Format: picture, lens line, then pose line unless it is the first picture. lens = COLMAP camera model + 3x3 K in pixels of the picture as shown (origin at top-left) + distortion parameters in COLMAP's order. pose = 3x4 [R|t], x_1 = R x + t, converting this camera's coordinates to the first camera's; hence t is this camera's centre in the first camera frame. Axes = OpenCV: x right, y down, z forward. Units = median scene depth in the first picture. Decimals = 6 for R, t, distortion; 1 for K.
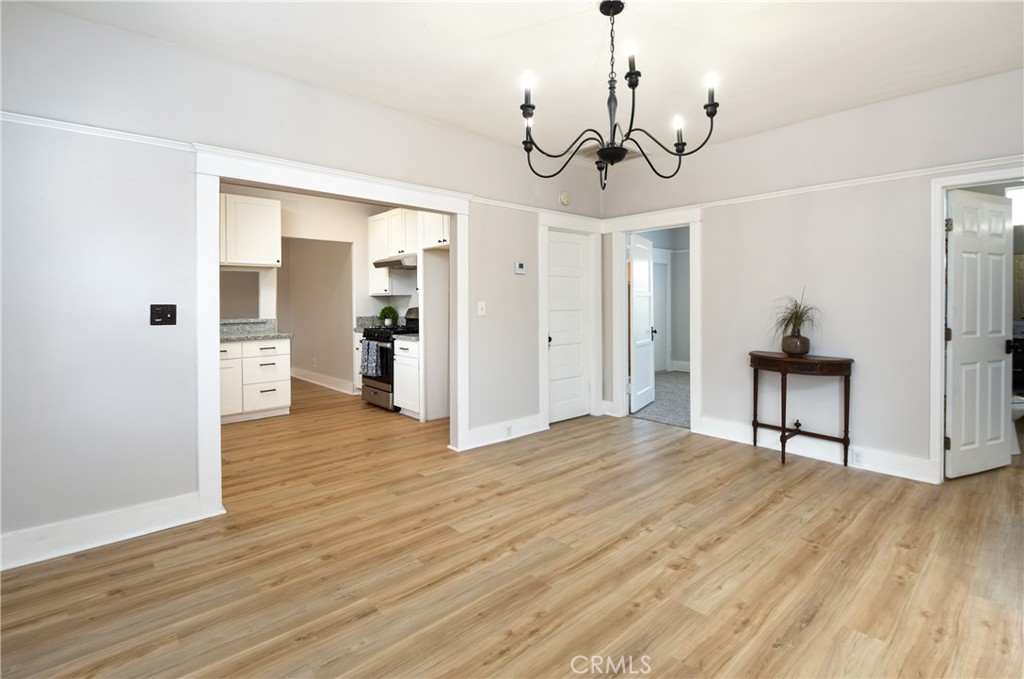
lens RADIAL K [[481.2, 0, 522.3], [0, 481.2, 299.2], [0, 0, 1]] dist [0.028278, -0.023198]
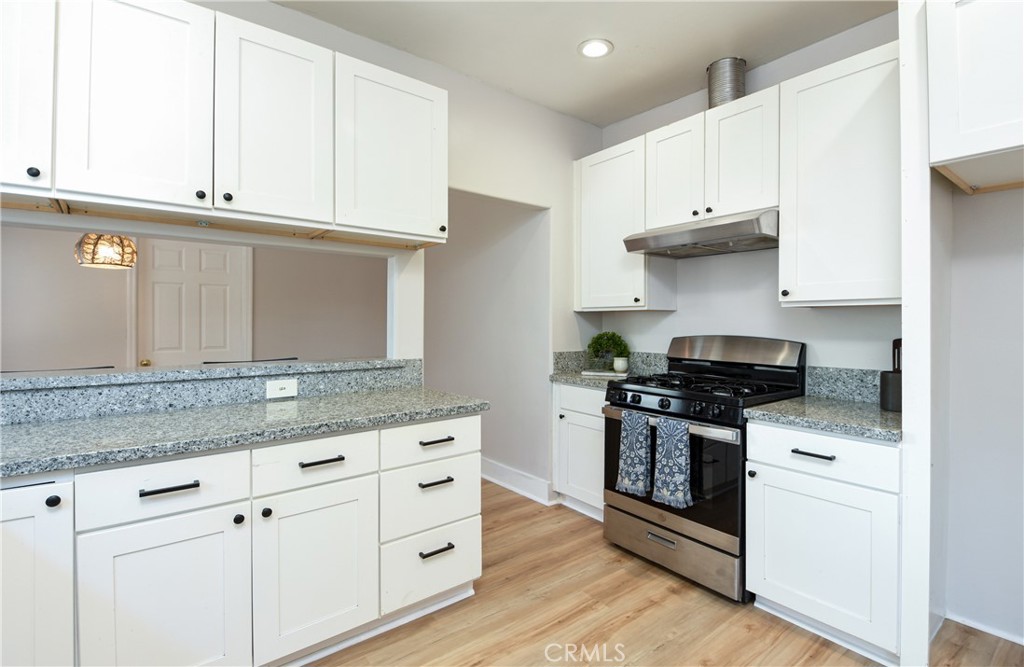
lens RADIAL K [[481.8, 0, 538.8], [0, 481.8, 322.8], [0, 0, 1]] dist [0.002096, -0.000355]
pose [[0.998850, 0.009679, -0.046957, -0.616792], [-0.009671, 0.999953, 0.000388, 0.008577], [0.046958, 0.000066, 0.998897, 0.894076]]
